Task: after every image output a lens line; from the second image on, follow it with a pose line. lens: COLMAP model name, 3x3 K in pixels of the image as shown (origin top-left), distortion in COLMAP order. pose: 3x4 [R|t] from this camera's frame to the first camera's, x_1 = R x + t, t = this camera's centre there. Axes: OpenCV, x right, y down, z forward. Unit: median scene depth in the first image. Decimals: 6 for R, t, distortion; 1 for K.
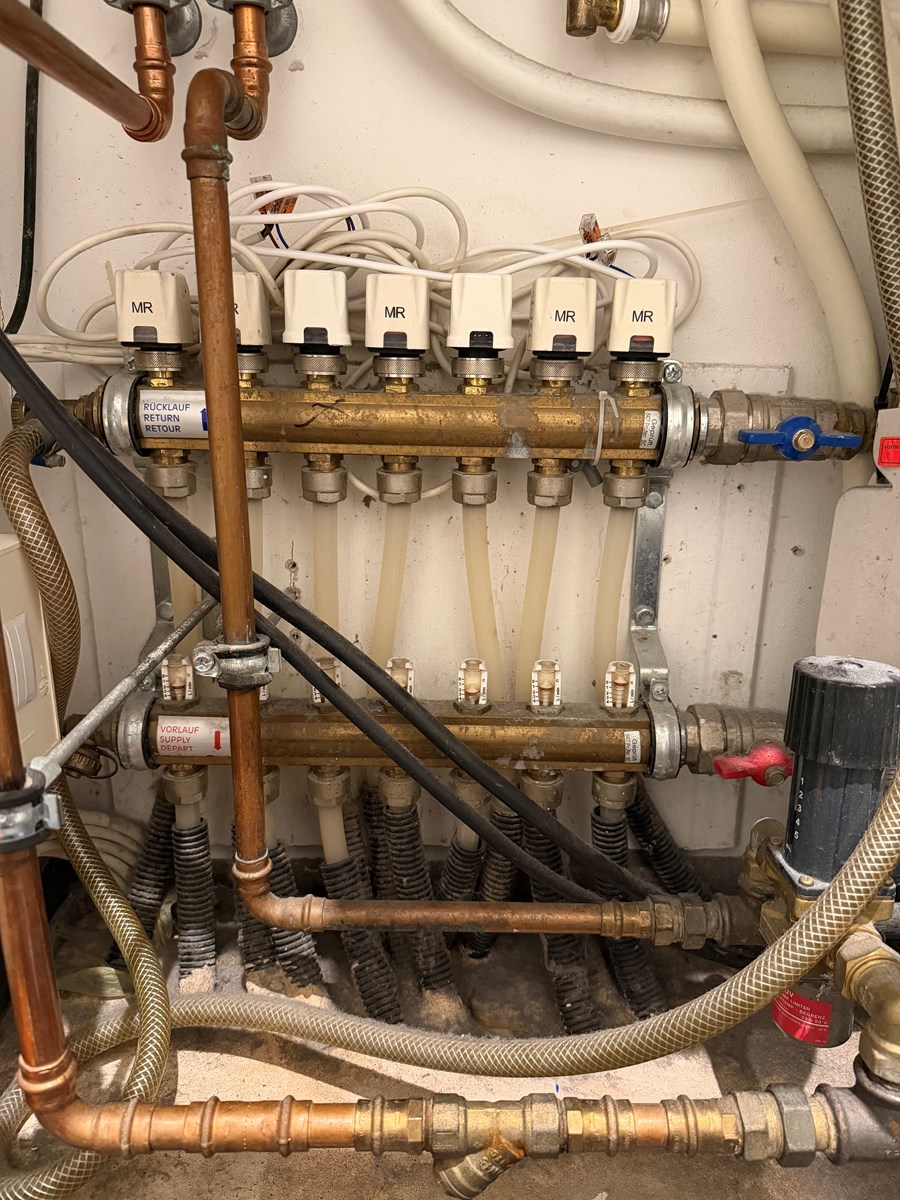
lens RADIAL K [[866.8, 0, 450.0], [0, 866.8, 600.0], [0, 0, 1]] dist [0.074624, -0.137356]
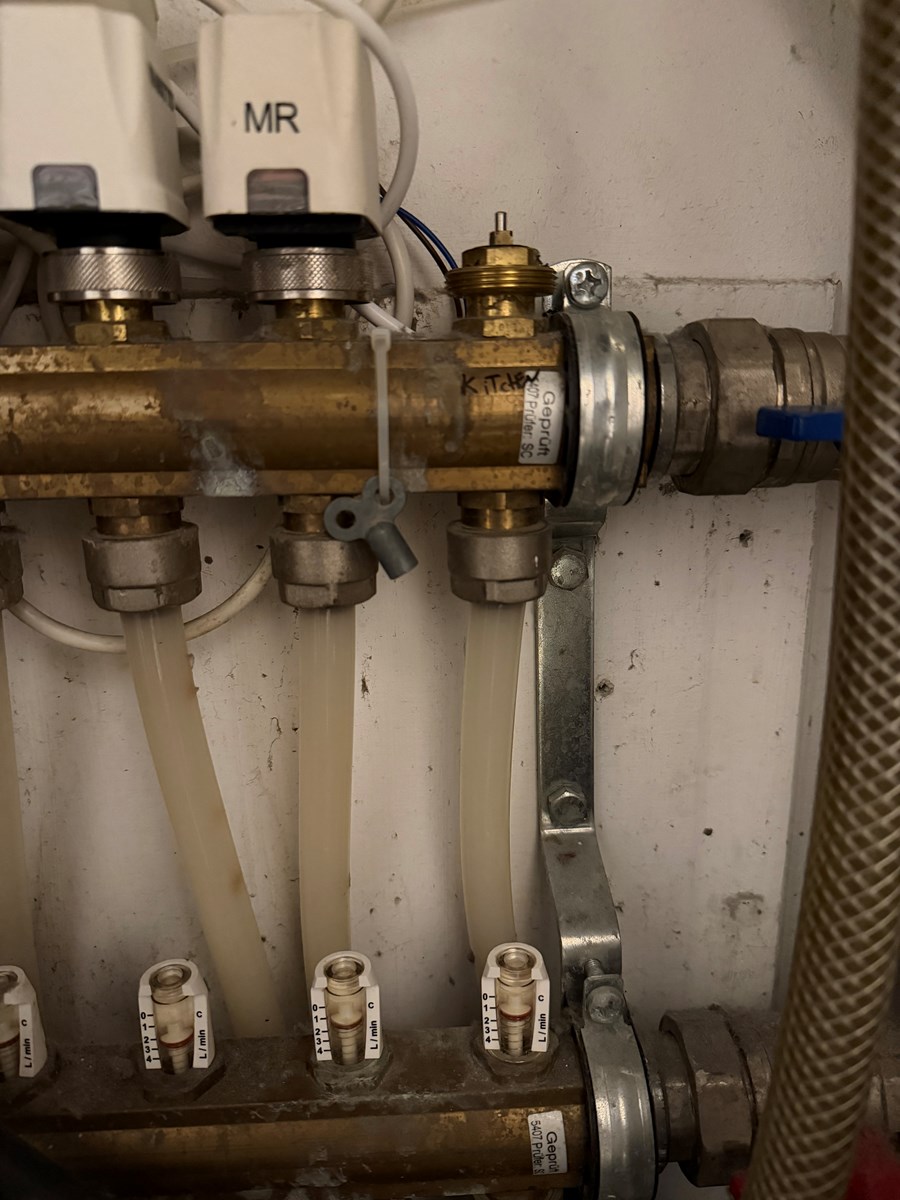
lens RADIAL K [[873.3, 0, 490.0], [0, 873.3, 597.4], [0, 0, 1]] dist [0.048360, -0.142959]
pose [[0.994261, -0.049023, 0.095086, 0.154346], [0.051617, 0.998353, -0.025024, -0.096985], [-0.093703, 0.029788, 0.995154, 0.566904]]
